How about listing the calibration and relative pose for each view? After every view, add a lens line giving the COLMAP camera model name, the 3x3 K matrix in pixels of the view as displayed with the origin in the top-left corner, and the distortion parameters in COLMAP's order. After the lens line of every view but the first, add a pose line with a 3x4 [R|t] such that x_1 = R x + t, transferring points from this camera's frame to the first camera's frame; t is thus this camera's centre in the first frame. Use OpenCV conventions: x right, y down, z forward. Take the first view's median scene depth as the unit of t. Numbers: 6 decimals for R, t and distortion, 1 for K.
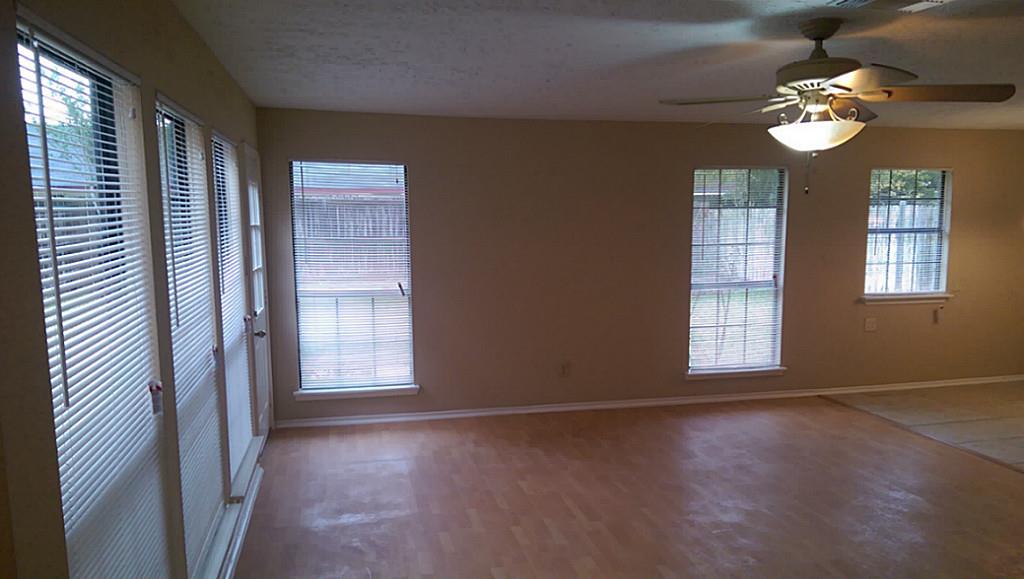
lens RADIAL K [[729.6, 0, 516.2], [0, 729.6, 311.2], [0, 0, 1]] dist [0.094092, -0.126281]
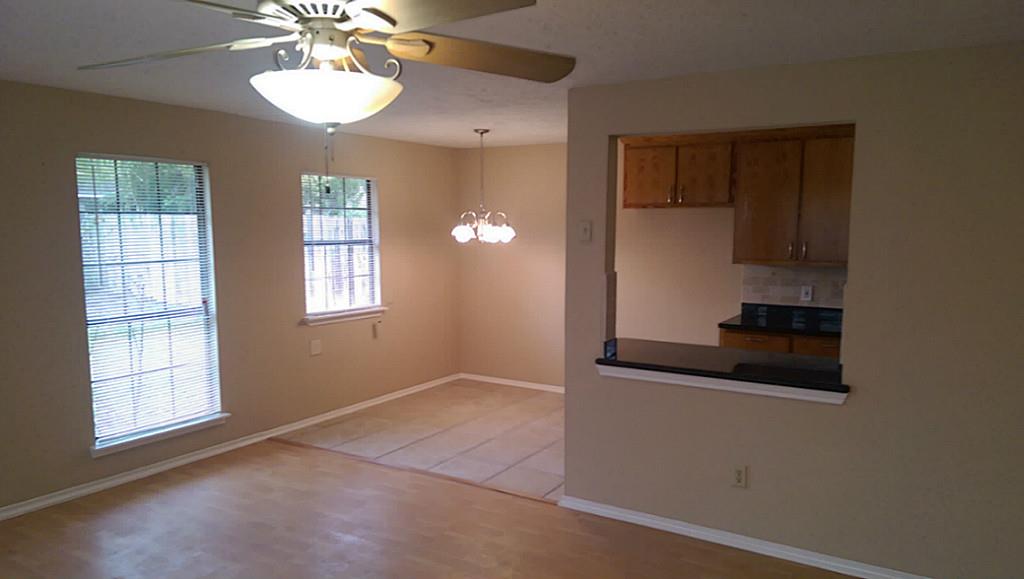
lens RADIAL K [[726.8, 0, 516.5], [0, 726.8, 311.8], [0, 0, 1]] dist [0.099340, -0.129314]
pose [[0.706292, -0.078365, 0.703570, 0.036906], [0.084977, 0.996053, 0.025636, -0.033197], [-0.702802, 0.041680, 0.710164, 0.244519]]
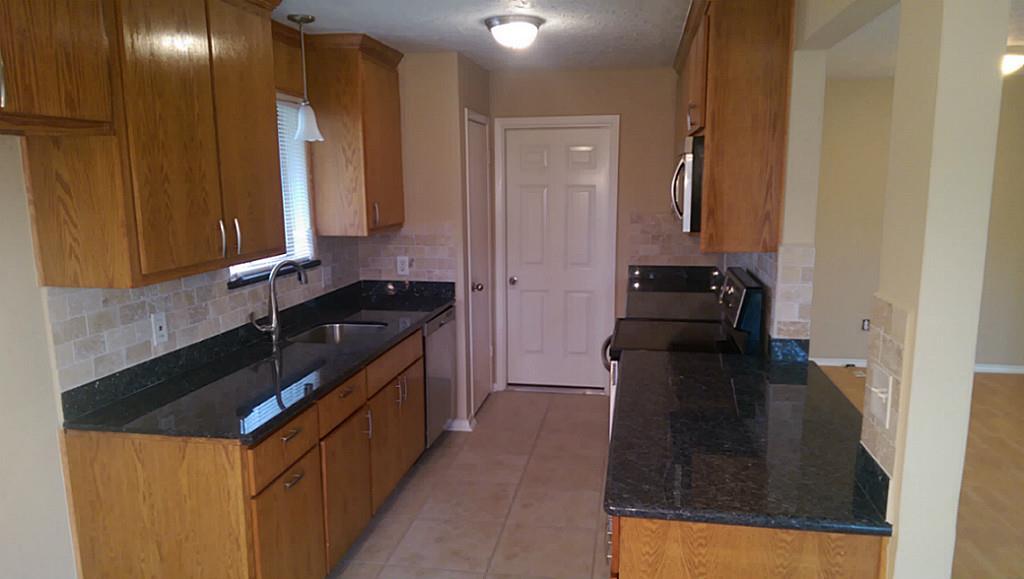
lens RADIAL K [[729.6, 0, 516.2], [0, 729.6, 311.2], [0, 0, 1]] dist [0.094092, -0.126281]
pose [[-0.925038, -0.059615, 0.375167, 0.671120], [0.060220, 0.952107, 0.299775, -0.146668], [-0.375070, 0.299896, -0.877146, 1.062110]]
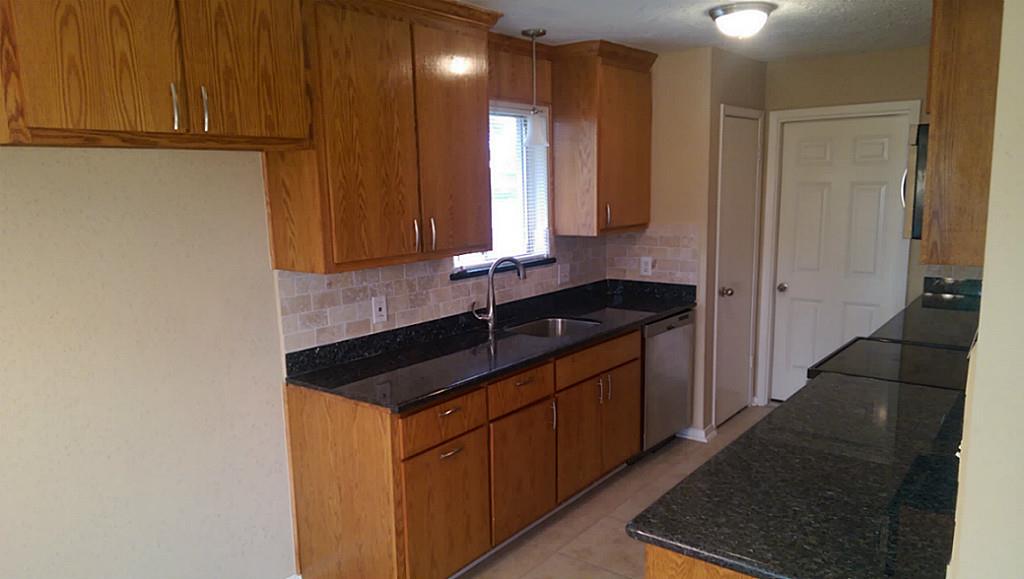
lens RADIAL K [[726.8, 0, 516.5], [0, 726.8, 311.8], [0, 0, 1]] dist [0.099340, -0.129314]
pose [[-0.639054, -0.119348, 0.759846, 0.559241], [0.124936, 0.958662, 0.255651, -0.134838], [-0.758947, 0.258307, -0.597726, 0.983492]]
